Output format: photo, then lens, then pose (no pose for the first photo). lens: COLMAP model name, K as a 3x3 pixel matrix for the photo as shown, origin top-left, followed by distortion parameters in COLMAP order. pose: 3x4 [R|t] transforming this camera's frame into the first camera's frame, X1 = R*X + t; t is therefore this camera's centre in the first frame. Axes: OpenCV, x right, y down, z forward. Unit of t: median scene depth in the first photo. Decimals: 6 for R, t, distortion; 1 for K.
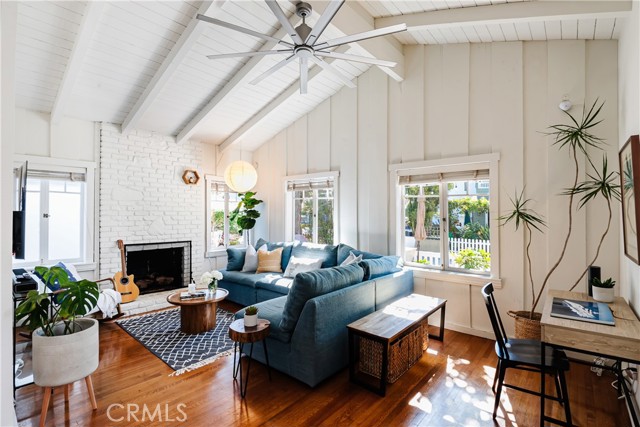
lens RADIAL K [[313.4, 0, 345.7], [0, 313.4, 212.6], [0, 0, 1]] dist [-0.003408, -0.000549]
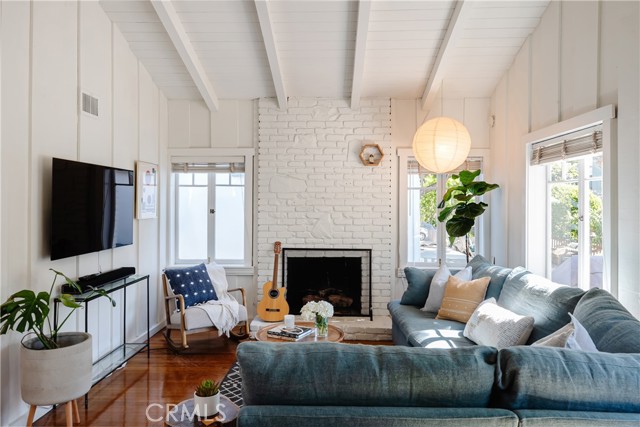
lens RADIAL K [[445.1, 0, 320.0], [0, 445.1, 213.5], [0, 0, 1]] dist [-0.009174, -0.000075]
pose [[0.567705, 0.010751, -0.823162, 0.249894], [0.003416, 0.999875, 0.015416, -0.002040], [0.823225, -0.011564, 0.567597, 0.399391]]
